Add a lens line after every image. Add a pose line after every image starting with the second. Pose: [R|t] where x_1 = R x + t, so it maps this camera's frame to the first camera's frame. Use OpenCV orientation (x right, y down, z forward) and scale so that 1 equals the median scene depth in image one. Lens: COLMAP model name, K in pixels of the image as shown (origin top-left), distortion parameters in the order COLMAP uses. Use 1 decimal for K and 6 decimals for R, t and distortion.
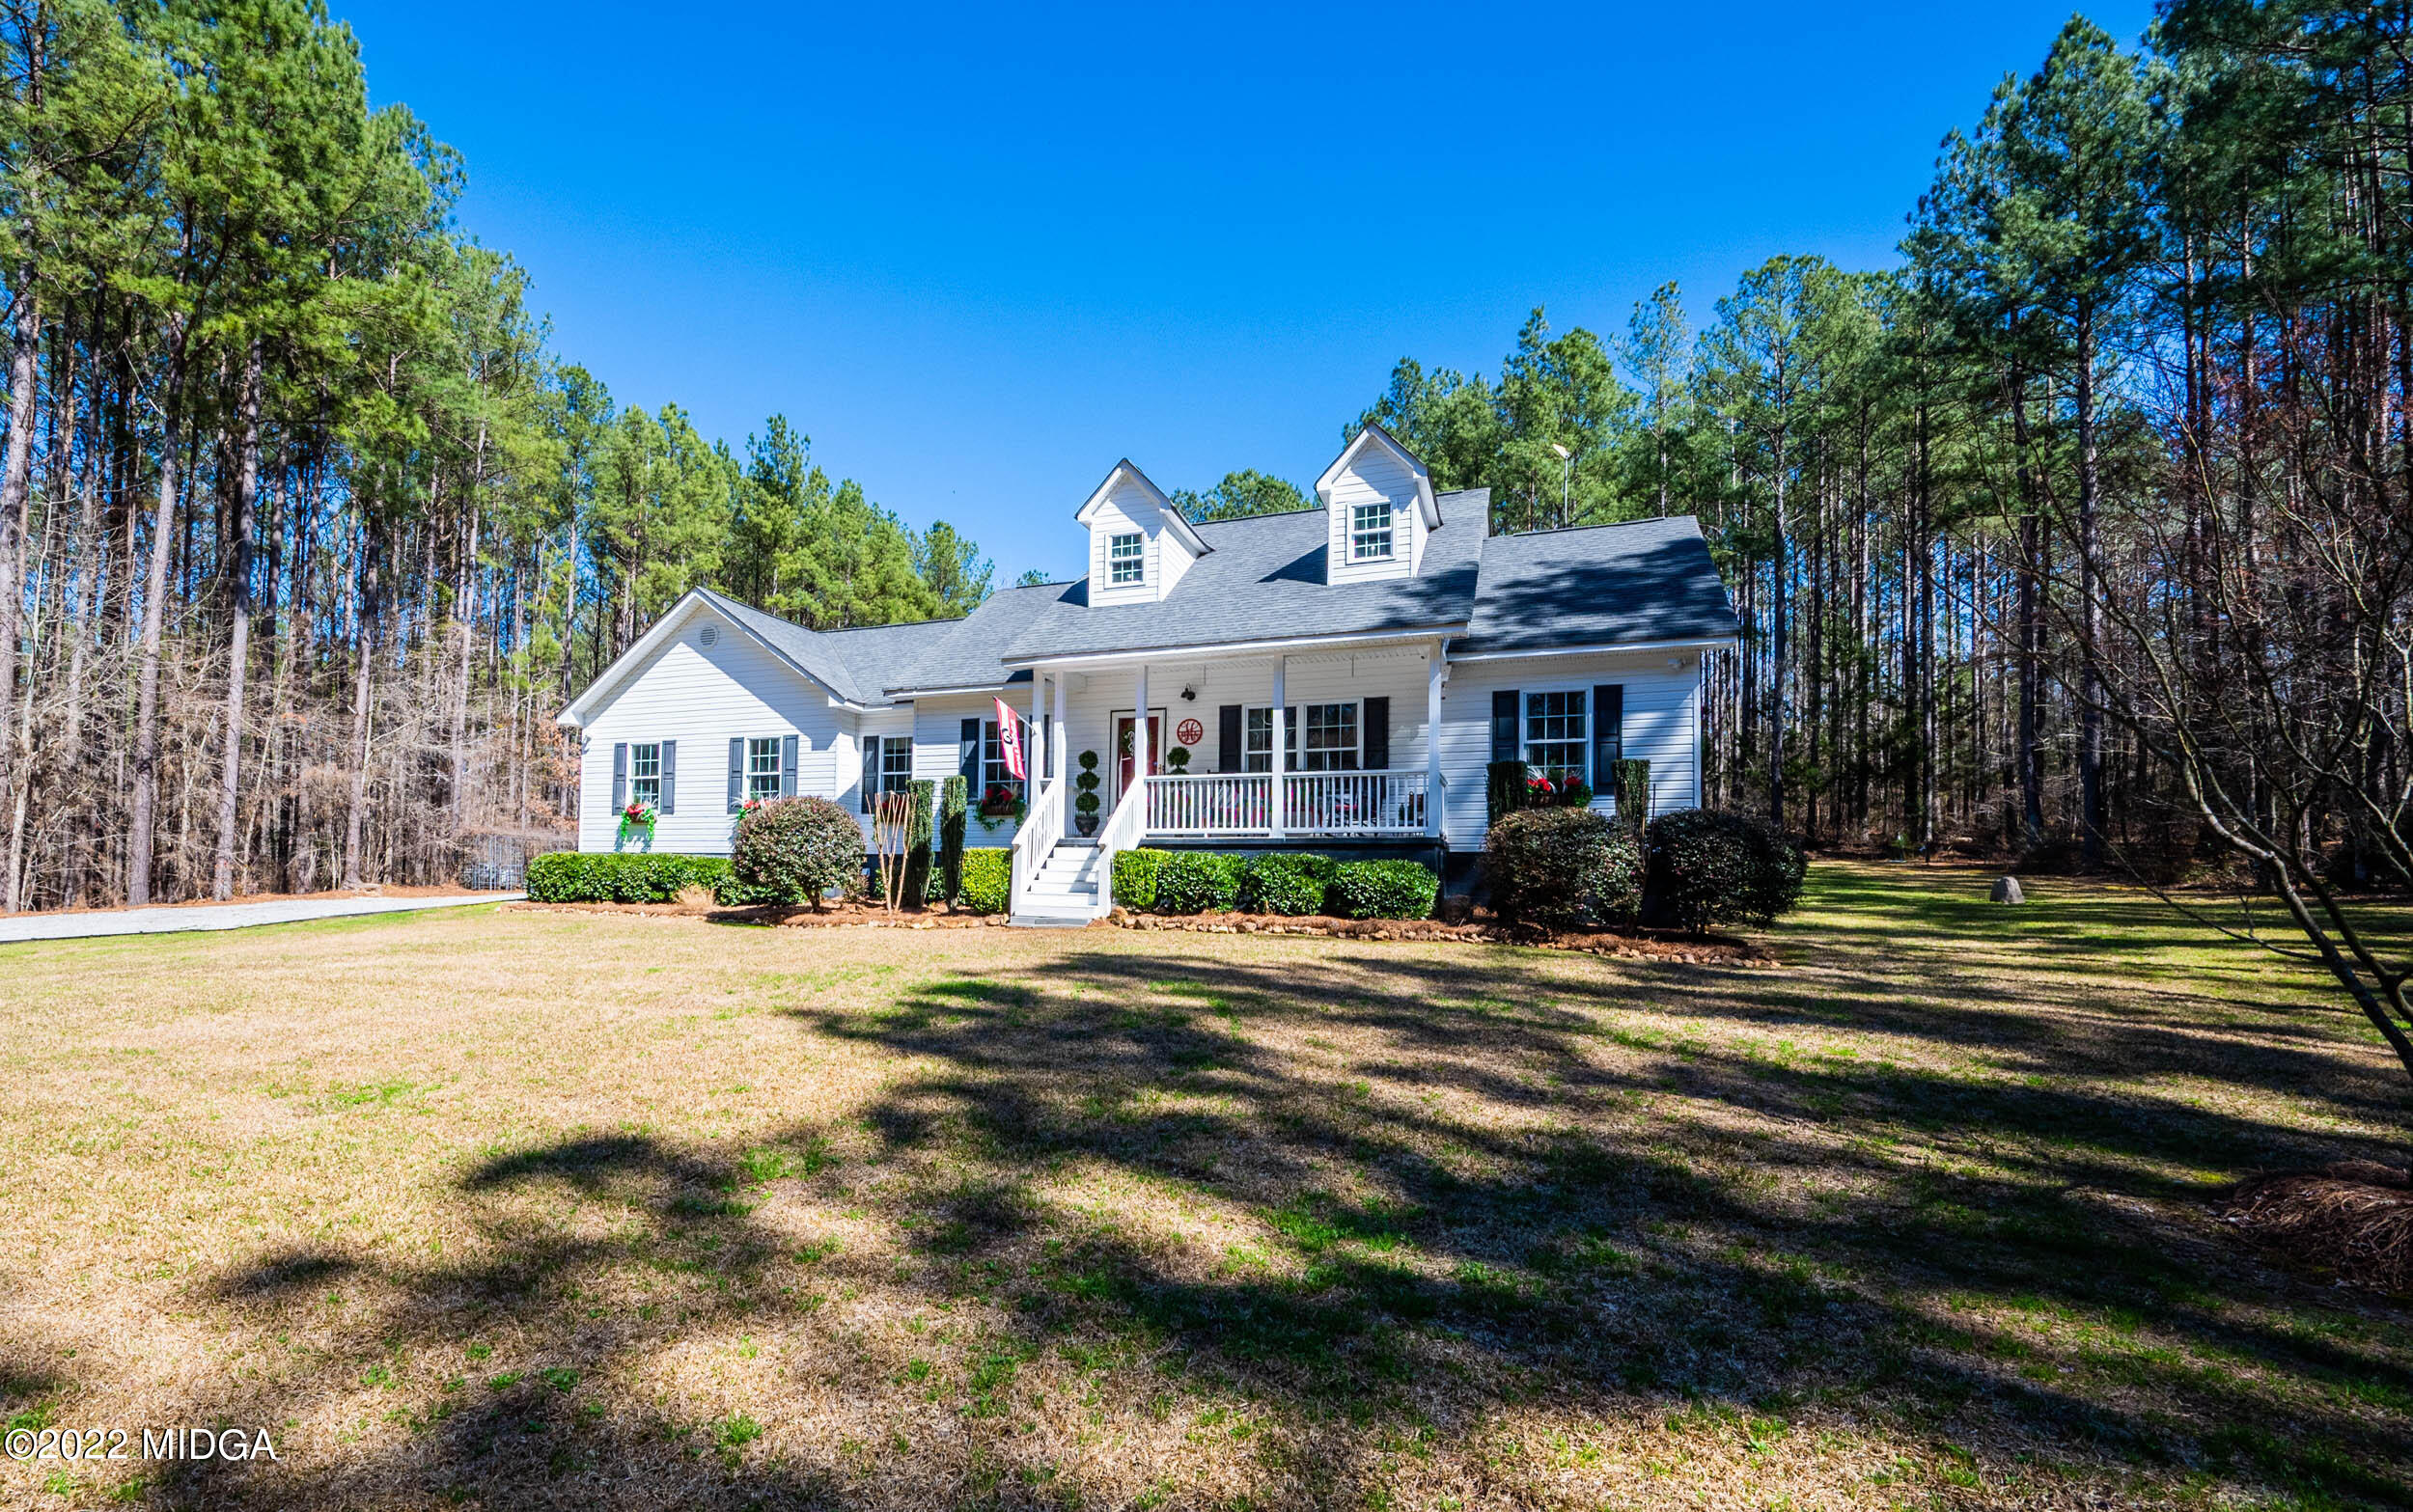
lens RADIAL K [[1124.5, 0, 1103.5], [0, 1124.5, 847.5], [0, 0, 1]] dist [0.004632, -0.001036]
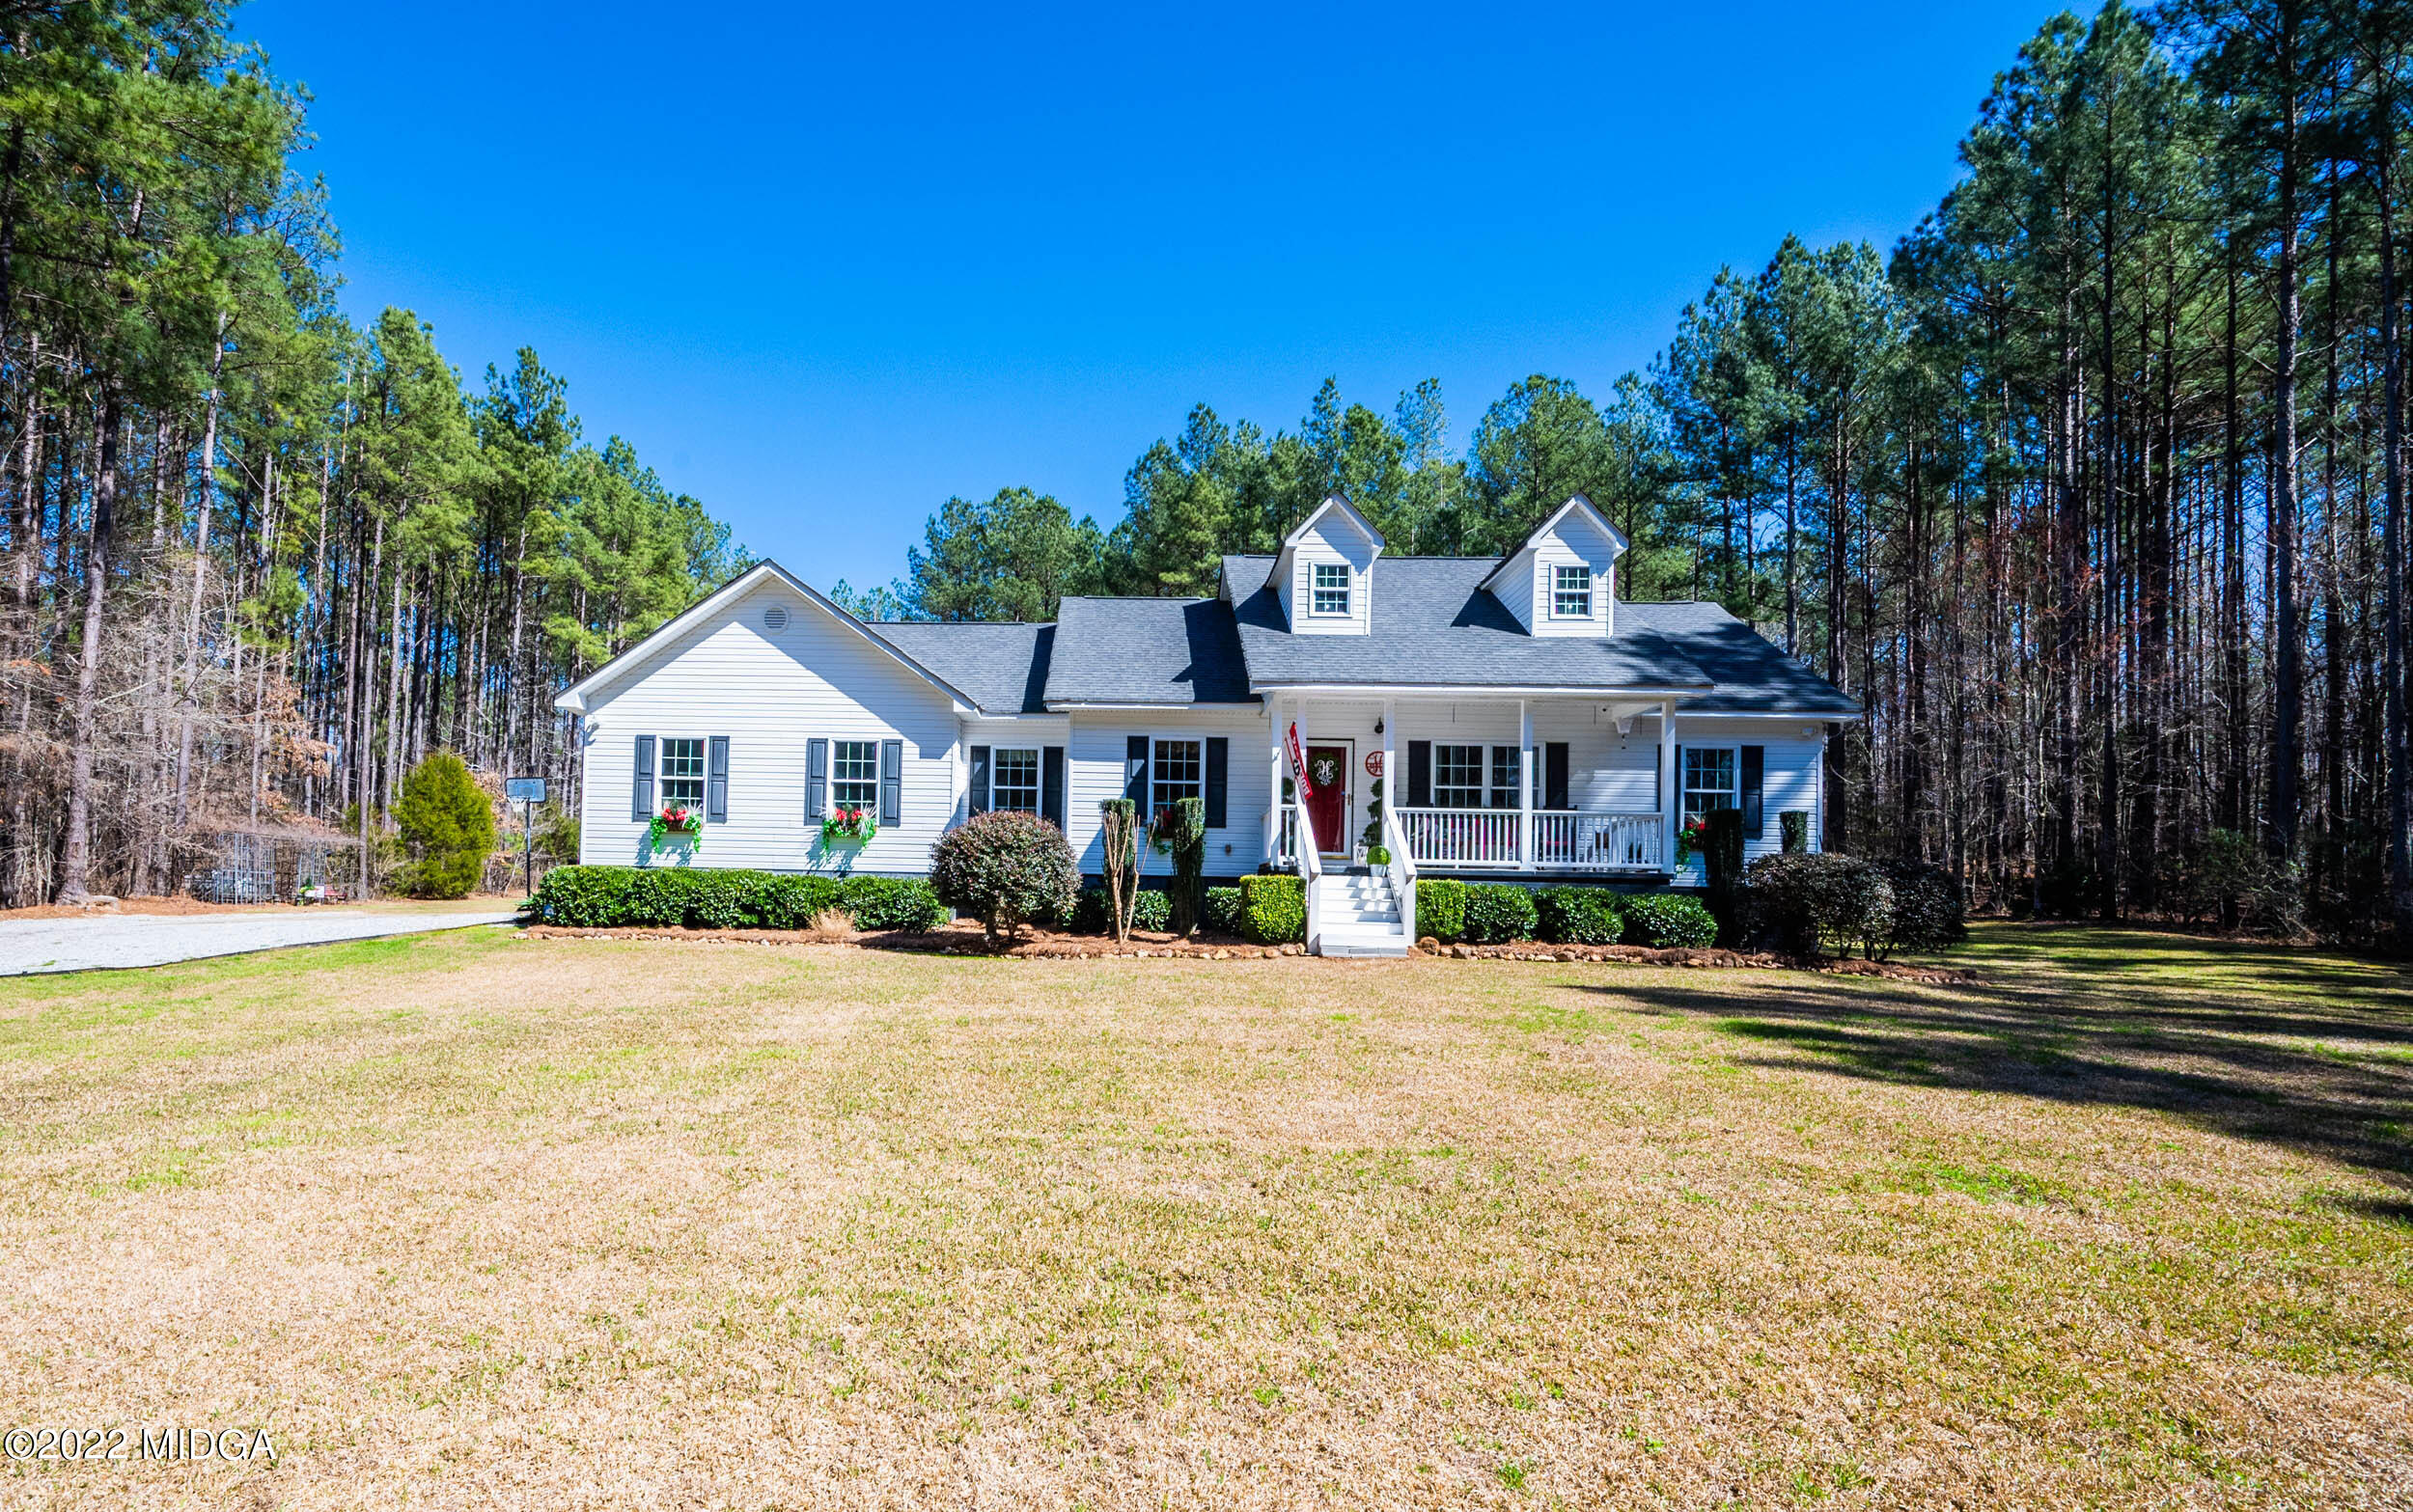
lens RADIAL K [[1110.4, 0, 1128.4], [0, 1110.4, 881.6], [0, 0, 1]] dist [-0.001671, -0.000583]
pose [[0.933759, 0.013553, 0.357647, -0.486658], [-0.020956, 0.999639, 0.016832, -0.006878], [-0.357289, -0.023212, 0.933705, 0.123665]]
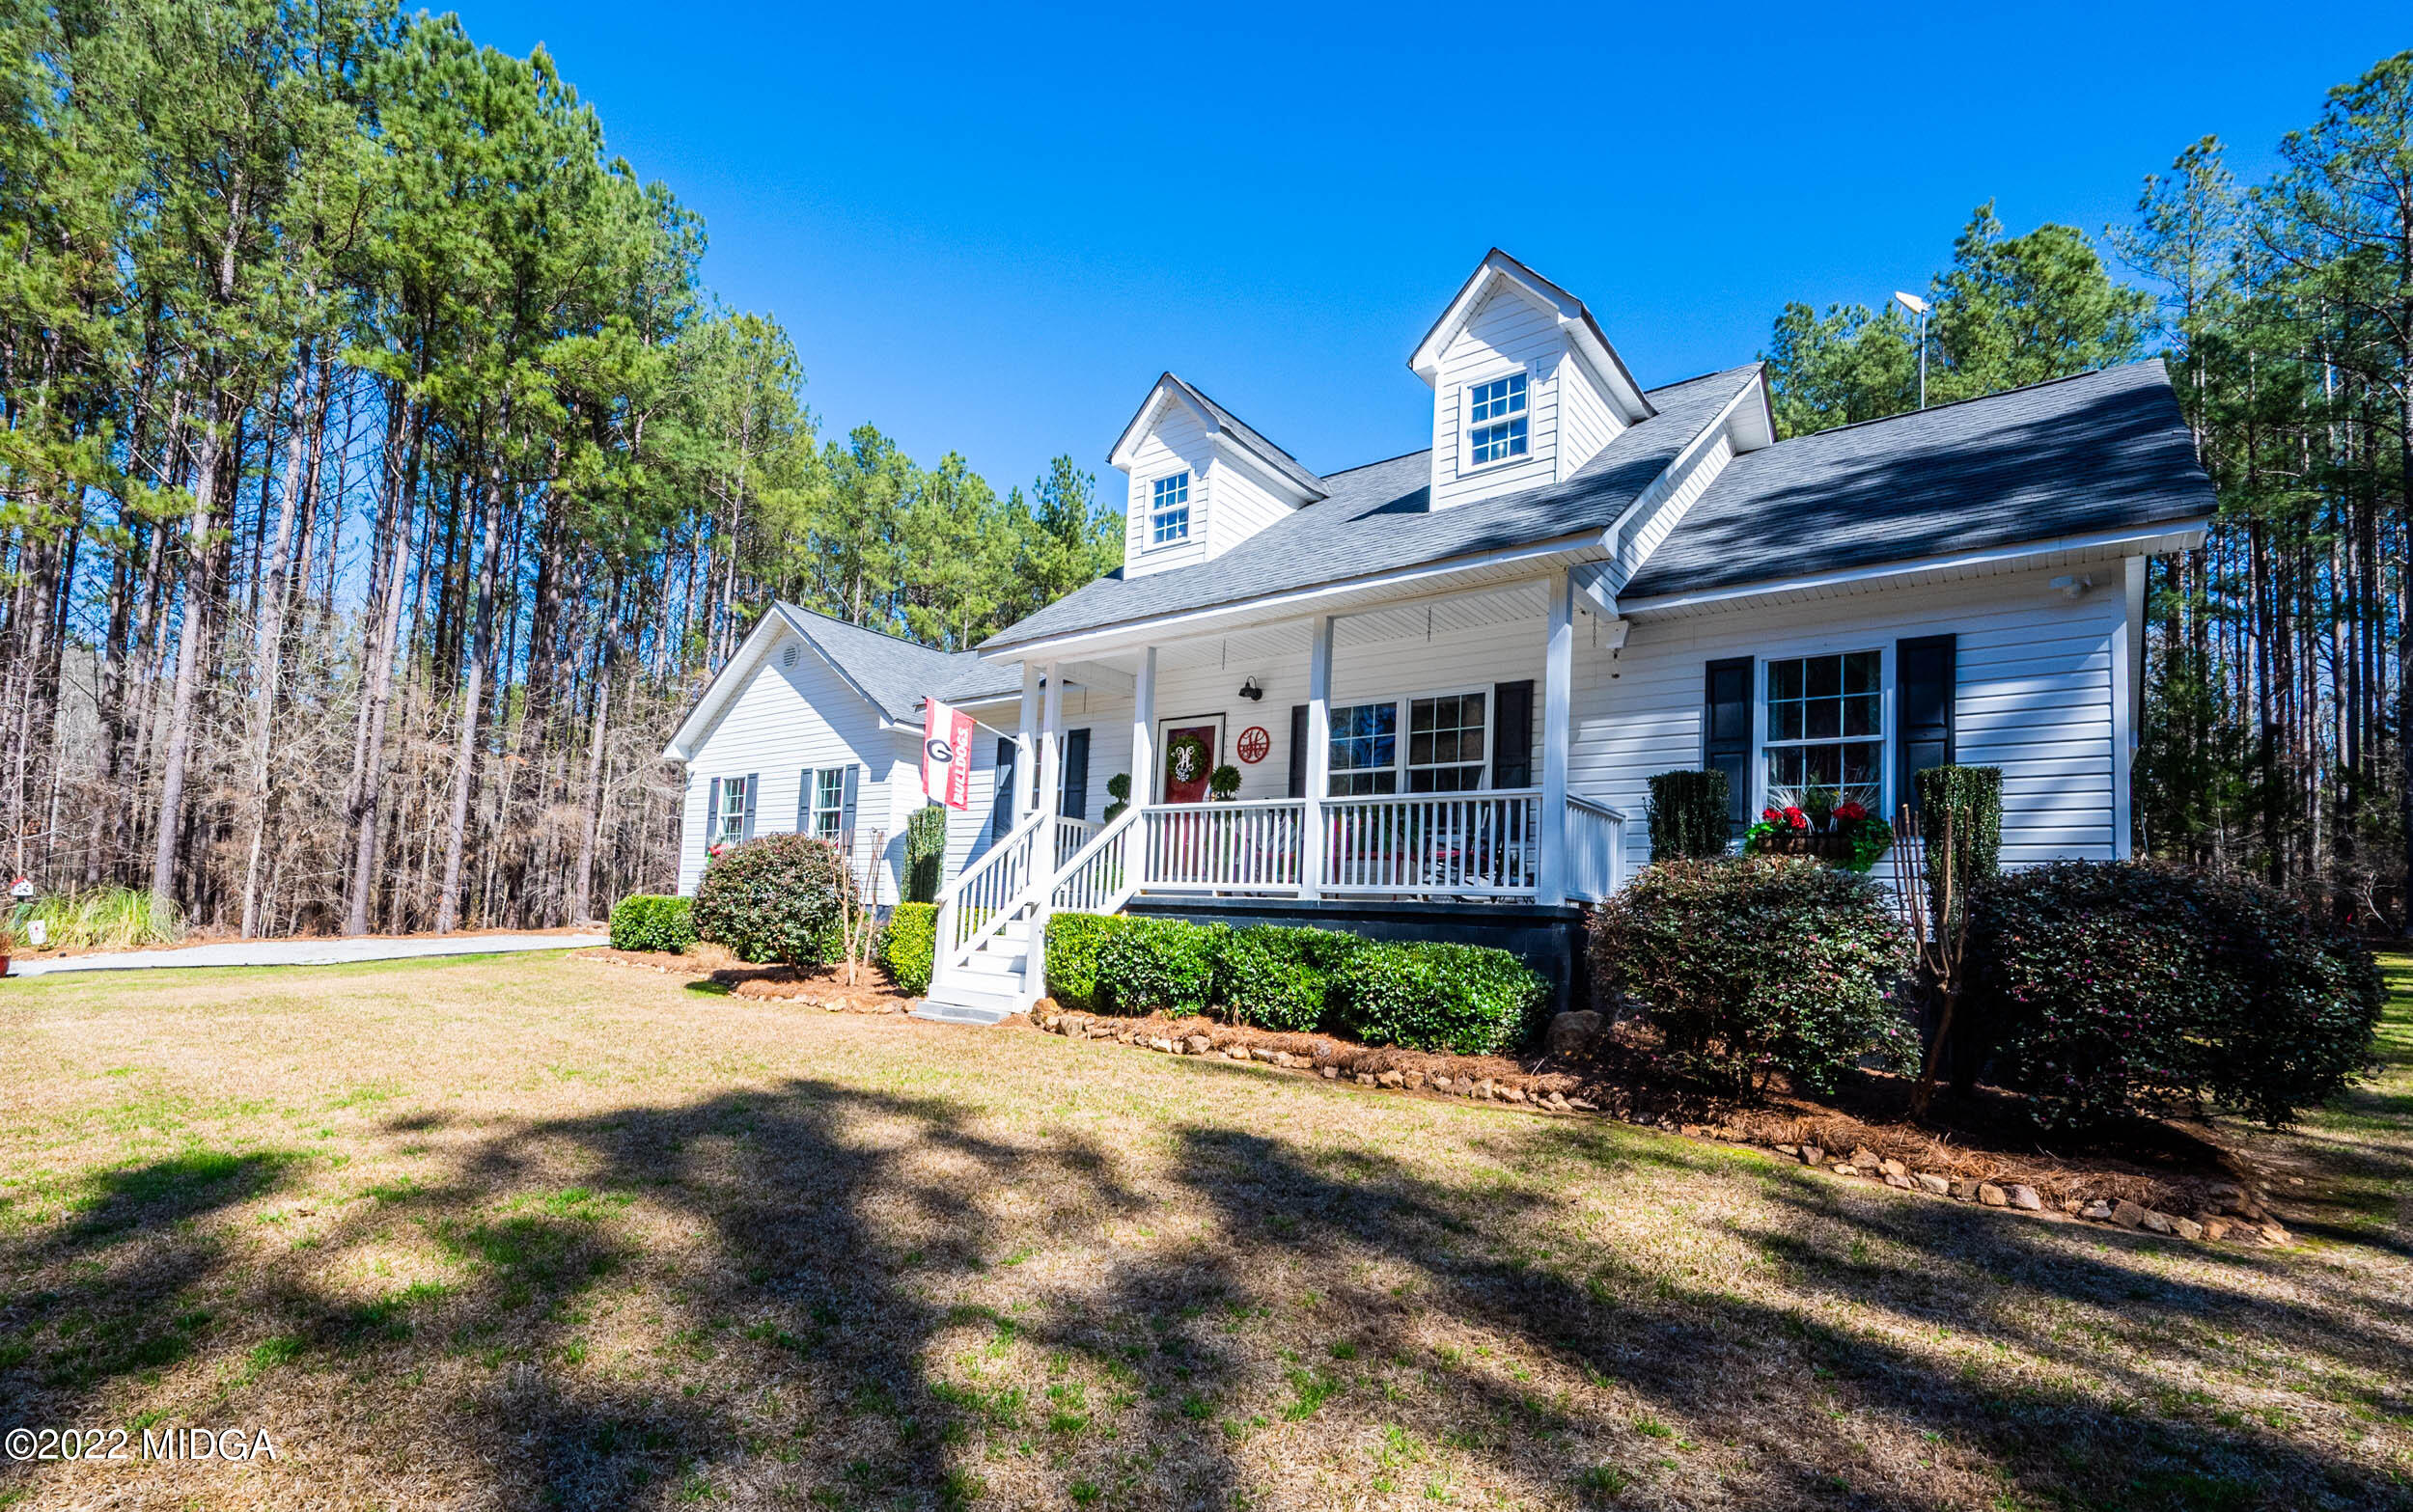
lens RADIAL K [[1124.5, 0, 1103.5], [0, 1124.5, 847.5], [0, 0, 1]] dist [0.004632, -0.001036]
pose [[0.945377, 0.010252, -0.325819, 0.211417], [-0.024948, 0.998849, -0.040960, -0.007707], [0.325024, 0.046851, 0.944544, 0.301207]]
